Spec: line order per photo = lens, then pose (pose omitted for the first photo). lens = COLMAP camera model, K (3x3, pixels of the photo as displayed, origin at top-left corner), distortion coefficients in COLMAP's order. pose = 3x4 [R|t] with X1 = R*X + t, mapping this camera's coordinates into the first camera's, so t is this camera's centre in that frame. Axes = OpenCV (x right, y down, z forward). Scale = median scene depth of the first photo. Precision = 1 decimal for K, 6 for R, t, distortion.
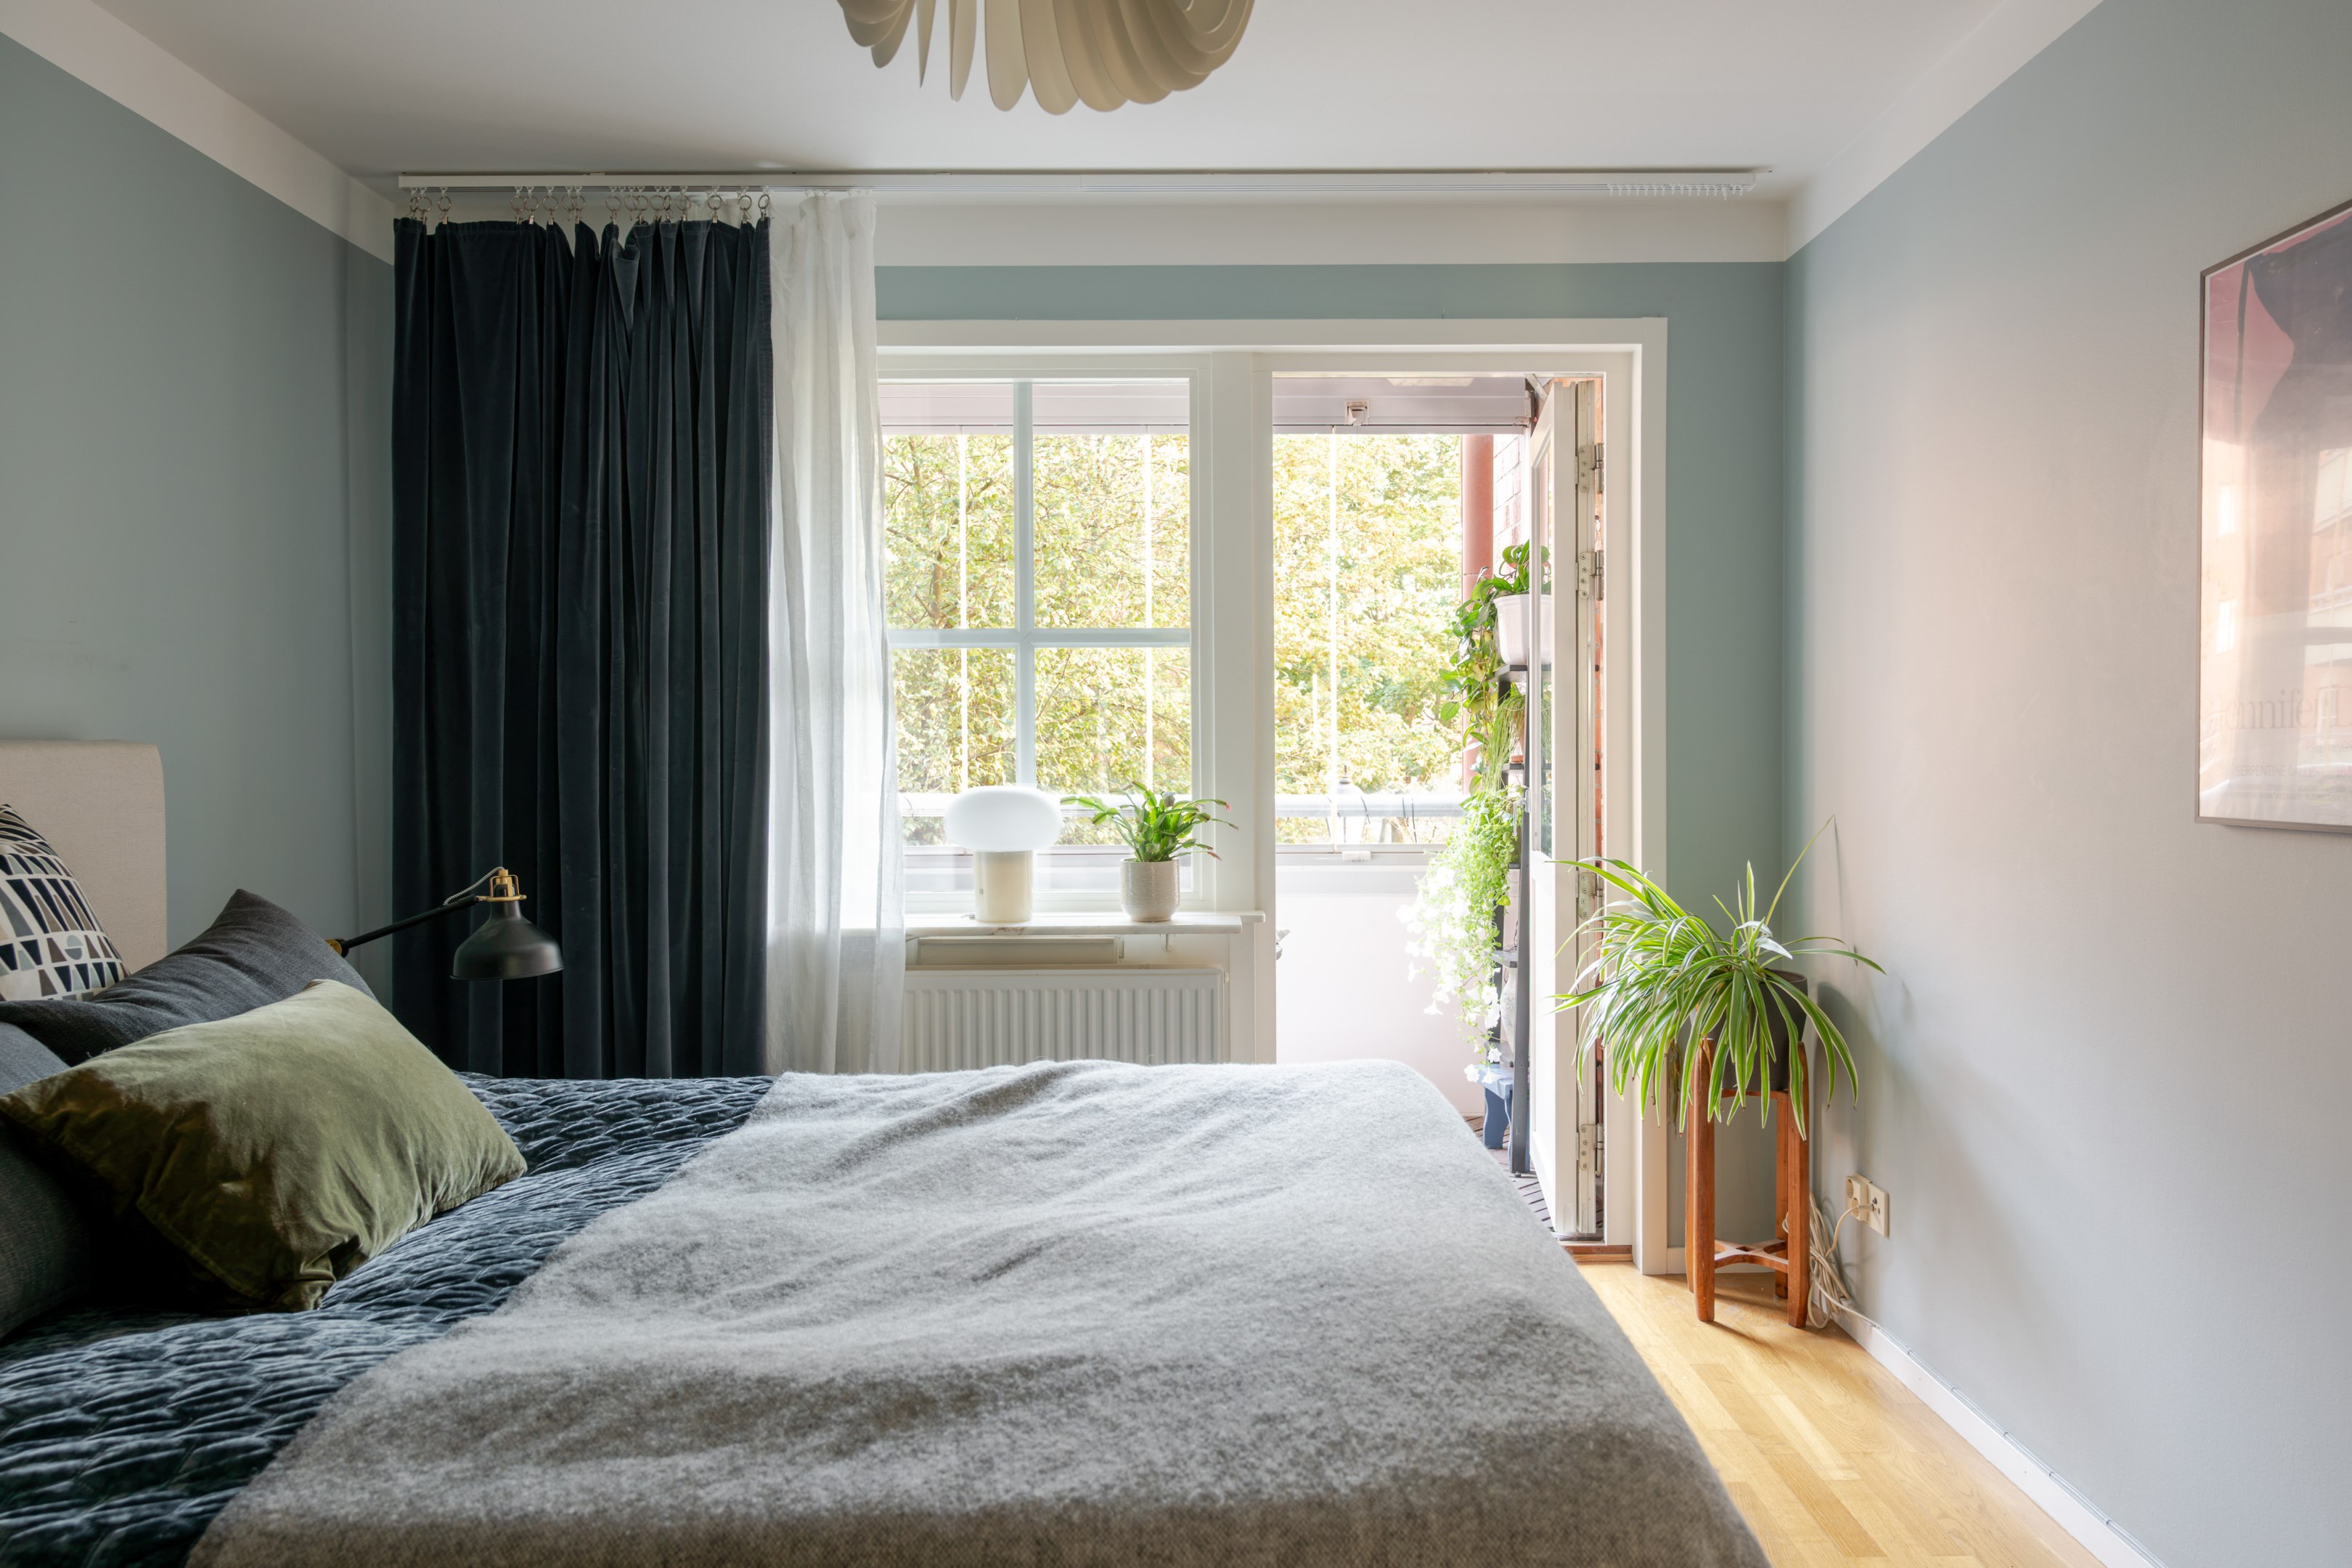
lens RADIAL K [[1689.4, 0, 1201.4], [0, 1689.4, 786.1], [0, 0, 1]] dist [-0.003871, 0.001569]
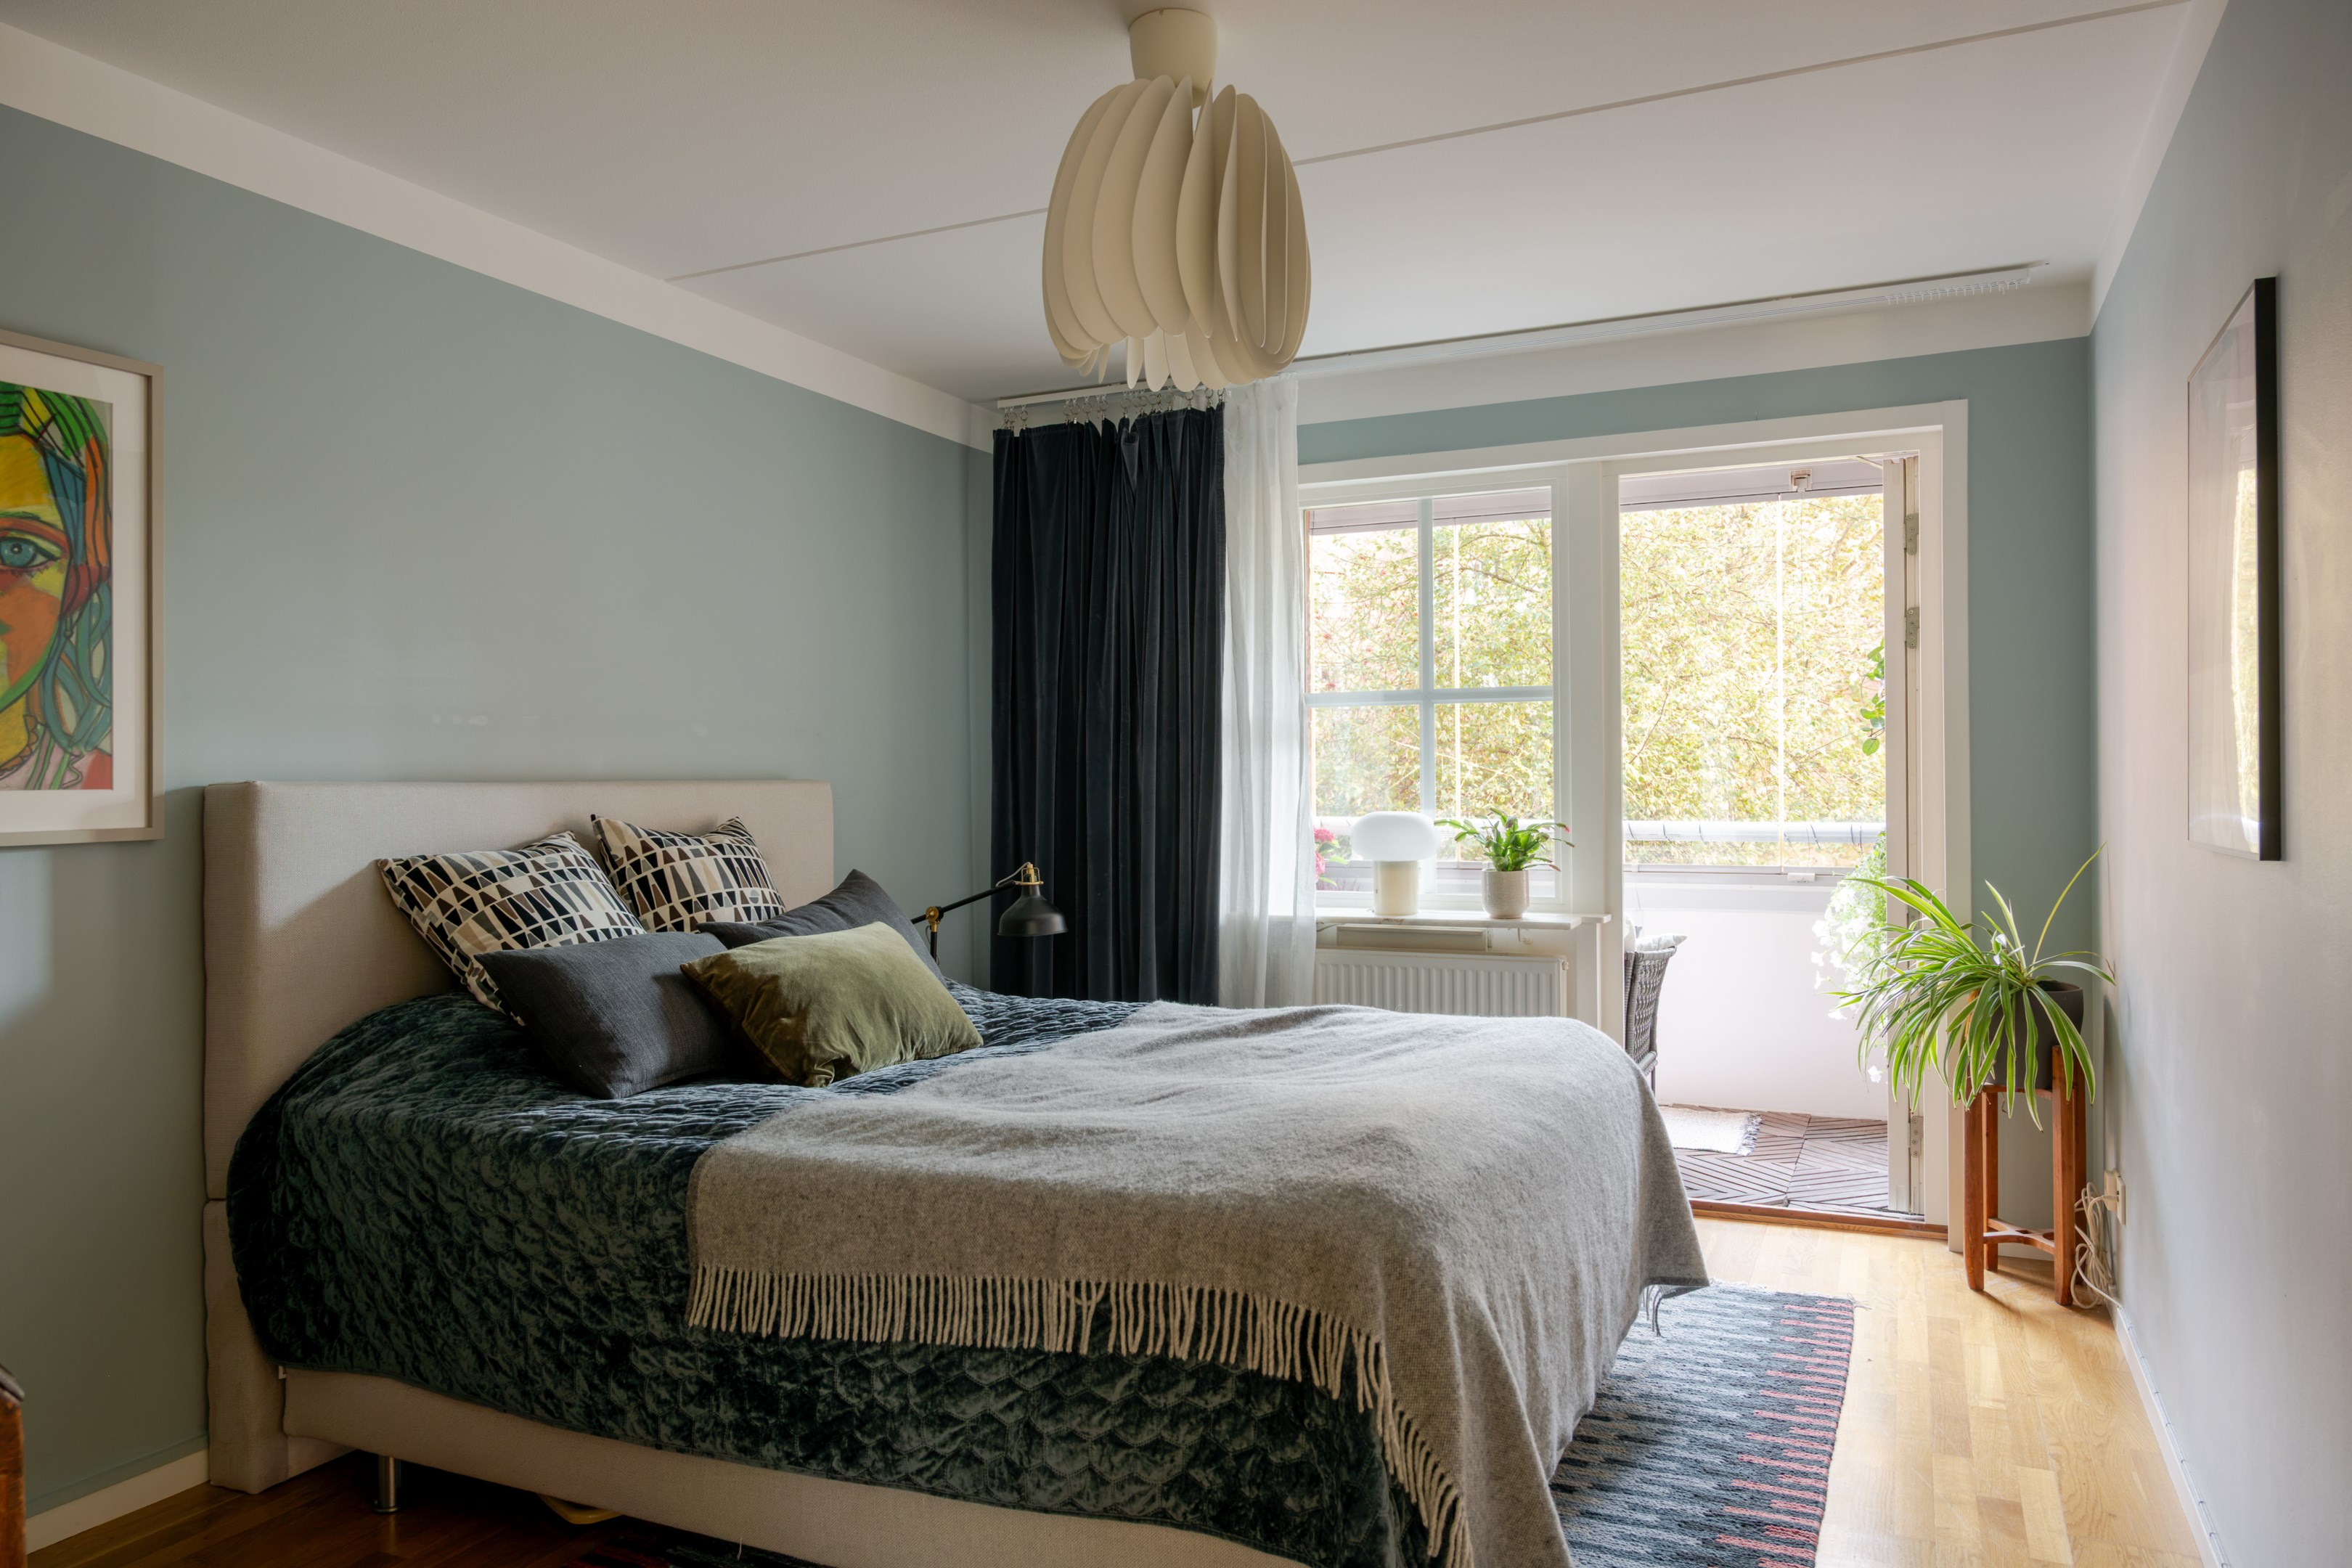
lens RADIAL K [[1562.0, 0, 1160.6], [0, 1562.0, 792.7], [0, 0, 1]] dist [-0.003460, 0.002863]
pose [[0.899716, 0.000999, -0.436474, 0.289478], [-0.006951, 0.999903, -0.012040, 0.001689], [0.436420, 0.013866, 0.899636, -0.197900]]
